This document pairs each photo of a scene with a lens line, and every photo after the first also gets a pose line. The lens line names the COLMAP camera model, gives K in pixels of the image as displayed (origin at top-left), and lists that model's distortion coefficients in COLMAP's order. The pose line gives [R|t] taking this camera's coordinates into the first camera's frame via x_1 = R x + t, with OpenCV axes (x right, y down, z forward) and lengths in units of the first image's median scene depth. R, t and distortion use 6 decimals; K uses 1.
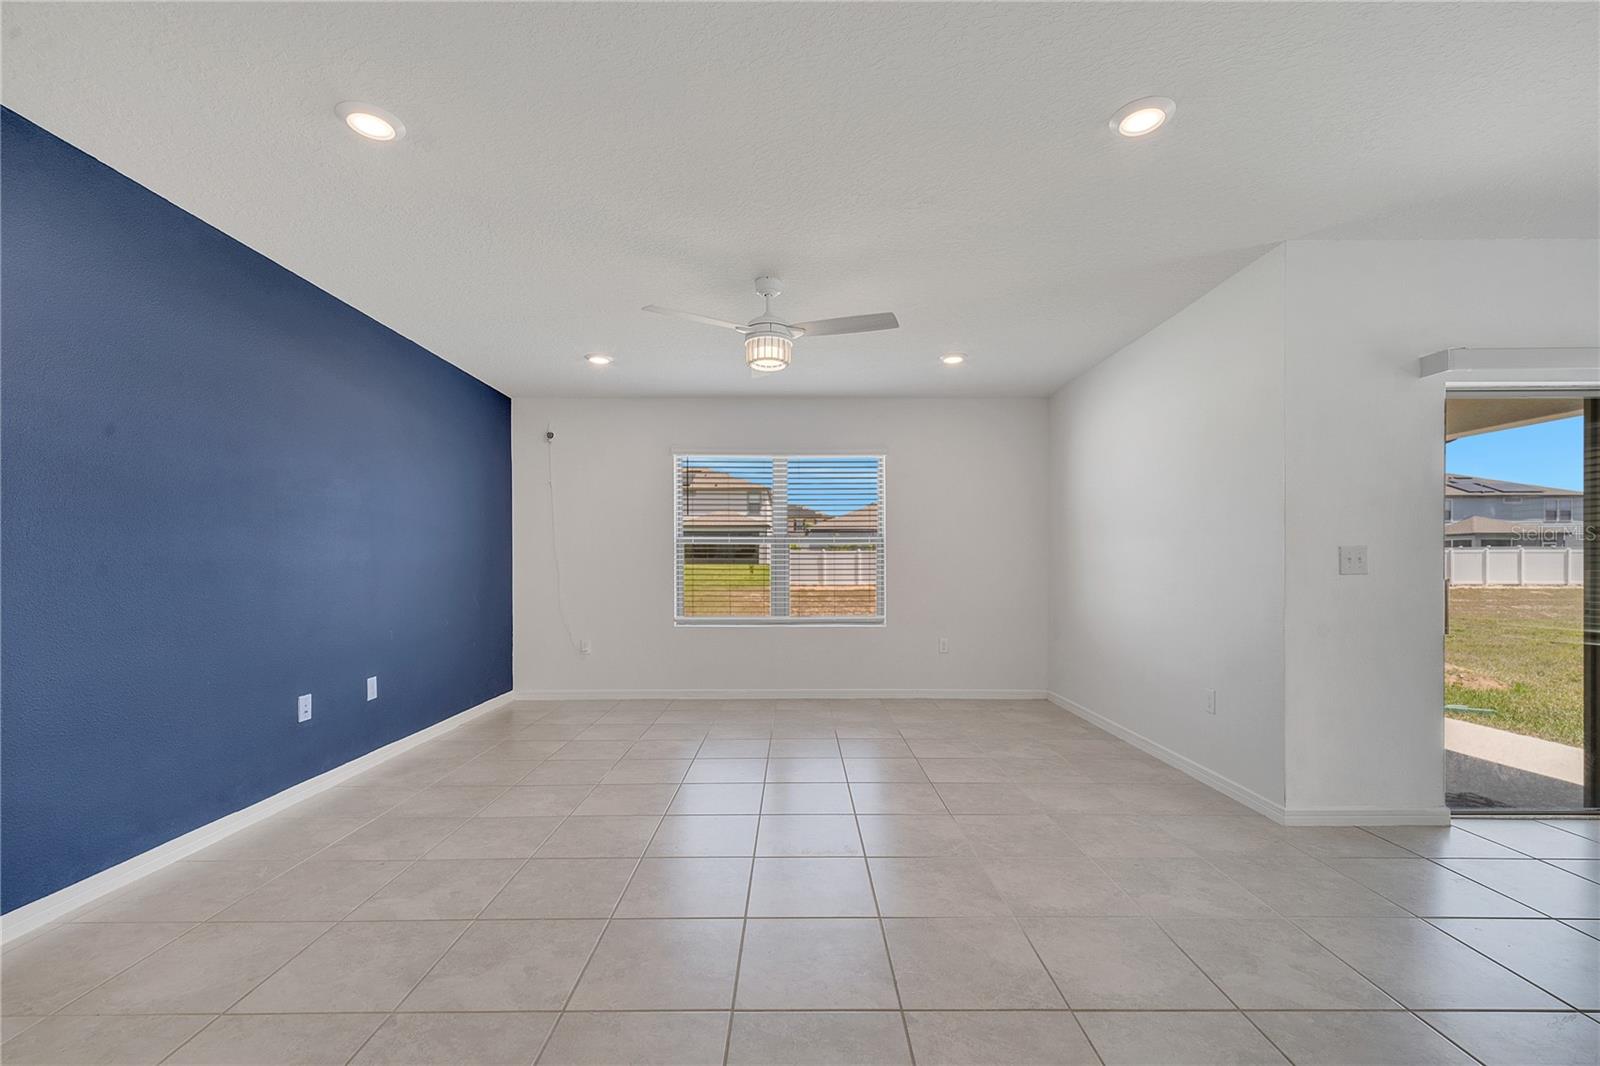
lens RADIAL K [[653.9, 0, 803.9], [0, 653.9, 567.5], [0, 0, 1]] dist [0.007069, -0.002421]
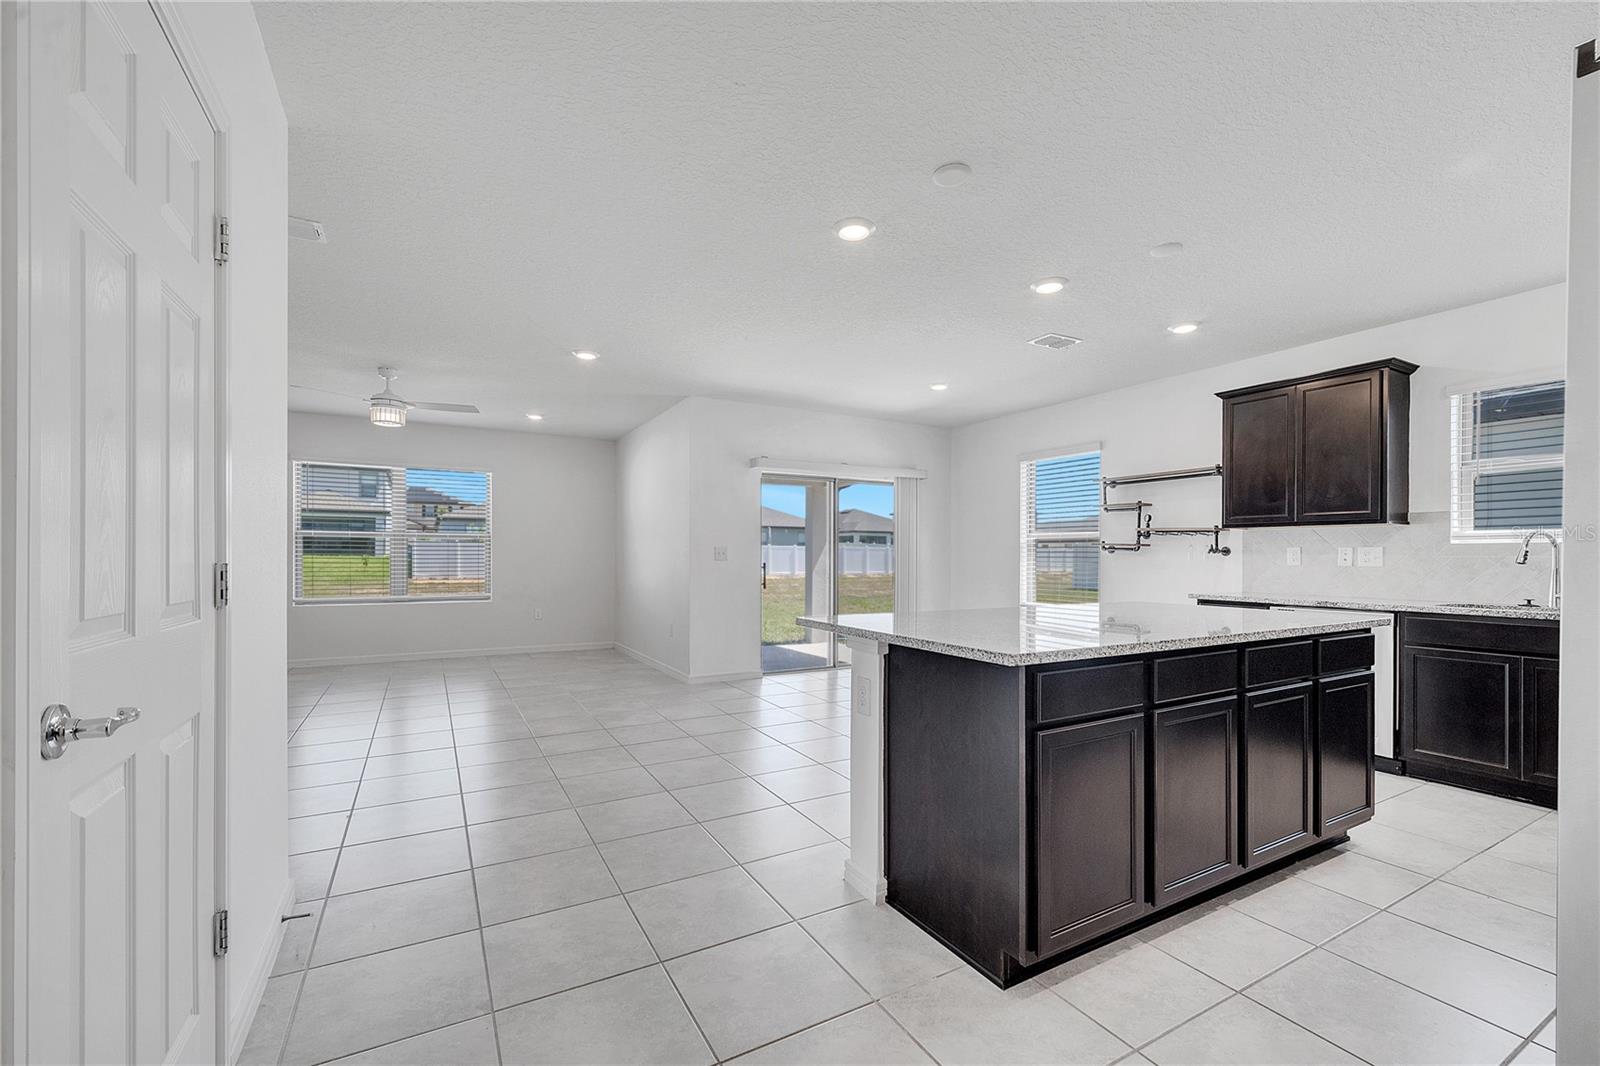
lens RADIAL K [[673.4, 0, 806.2], [0, 673.4, 549.8], [0, 0, 1]] dist [0.012757, -0.000221]
pose [[0.877426, 0.010119, 0.479605, 0.035902], [-0.002214, 0.999852, -0.017045, 0.009158], [-0.479707, 0.013894, 0.877319, -0.645580]]
